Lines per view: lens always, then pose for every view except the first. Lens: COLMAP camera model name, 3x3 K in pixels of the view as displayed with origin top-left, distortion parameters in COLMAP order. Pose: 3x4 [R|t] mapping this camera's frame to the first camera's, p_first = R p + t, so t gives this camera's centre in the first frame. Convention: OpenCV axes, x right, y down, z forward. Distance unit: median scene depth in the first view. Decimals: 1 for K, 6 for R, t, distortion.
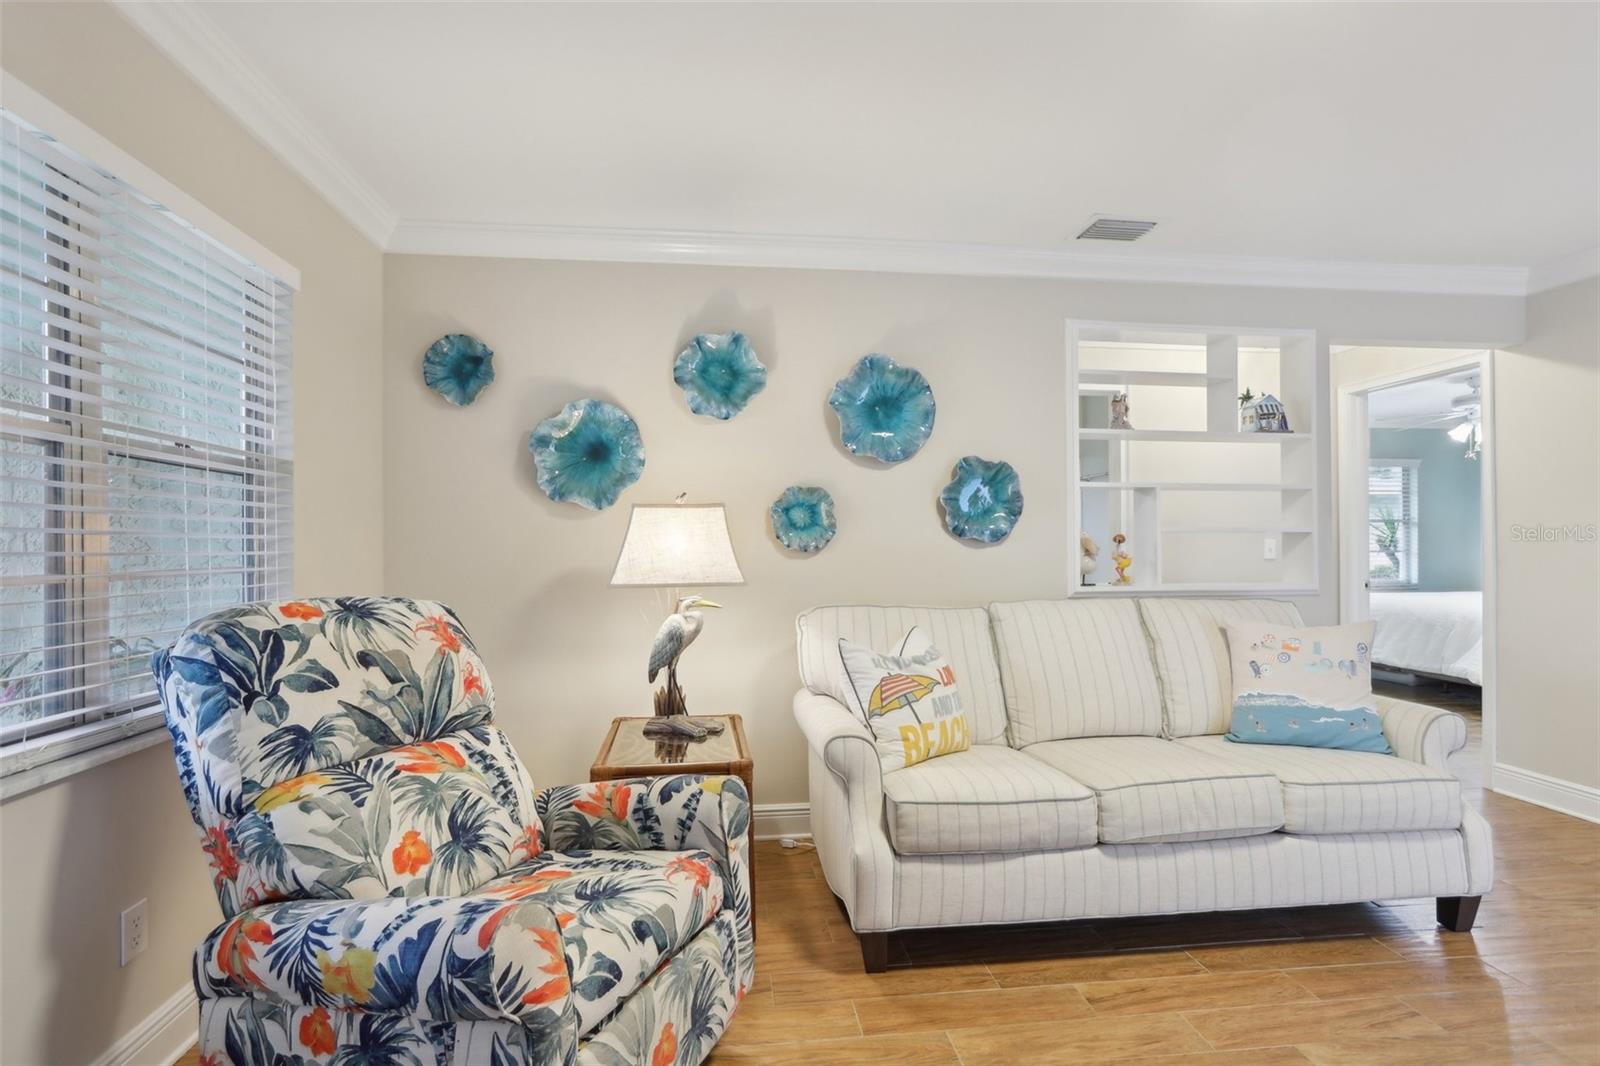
lens RADIAL K [[770.2, 0, 799.3], [0, 770.2, 542.9], [0, 0, 1]] dist [-0.040534, 0.026174]
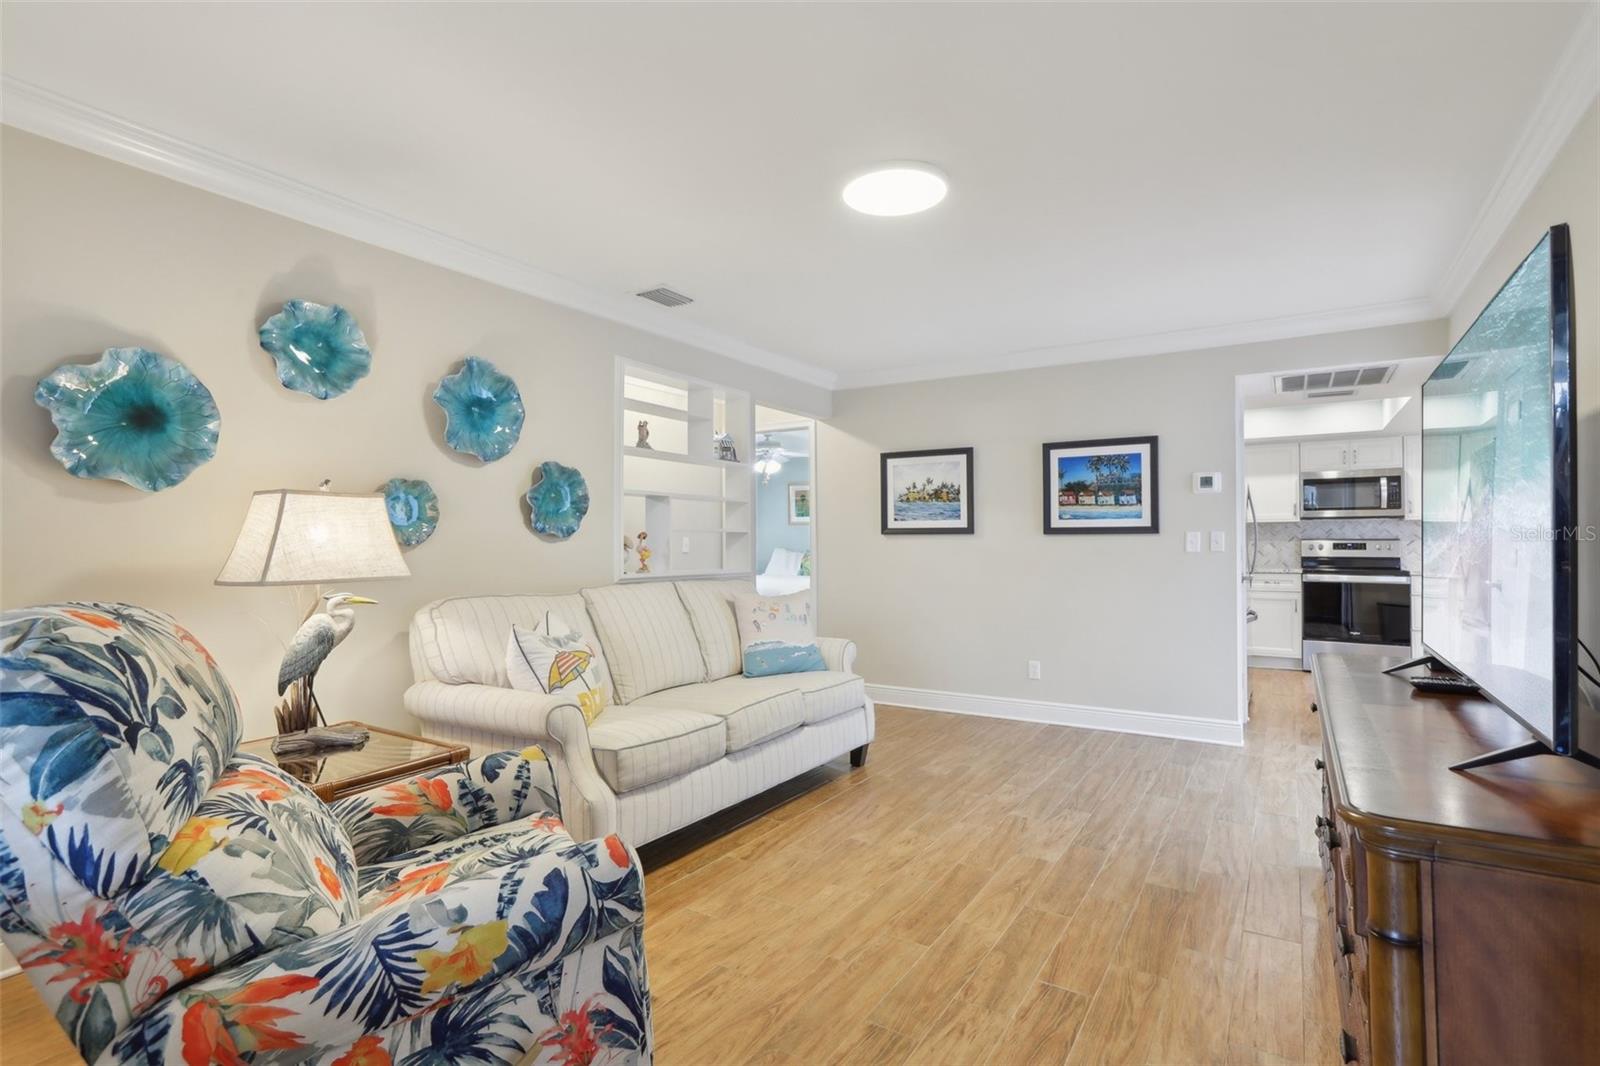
lens RADIAL K [[791.1, 0, 773.8], [0, 791.1, 527.0], [0, 0, 1]] dist [-0.041359, 0.026872]
pose [[0.638227, 0.018438, 0.769627, -0.754261], [-0.002942, 0.999764, -0.021512, 0.013090], [-0.769843, 0.011465, 0.638131, 0.011737]]
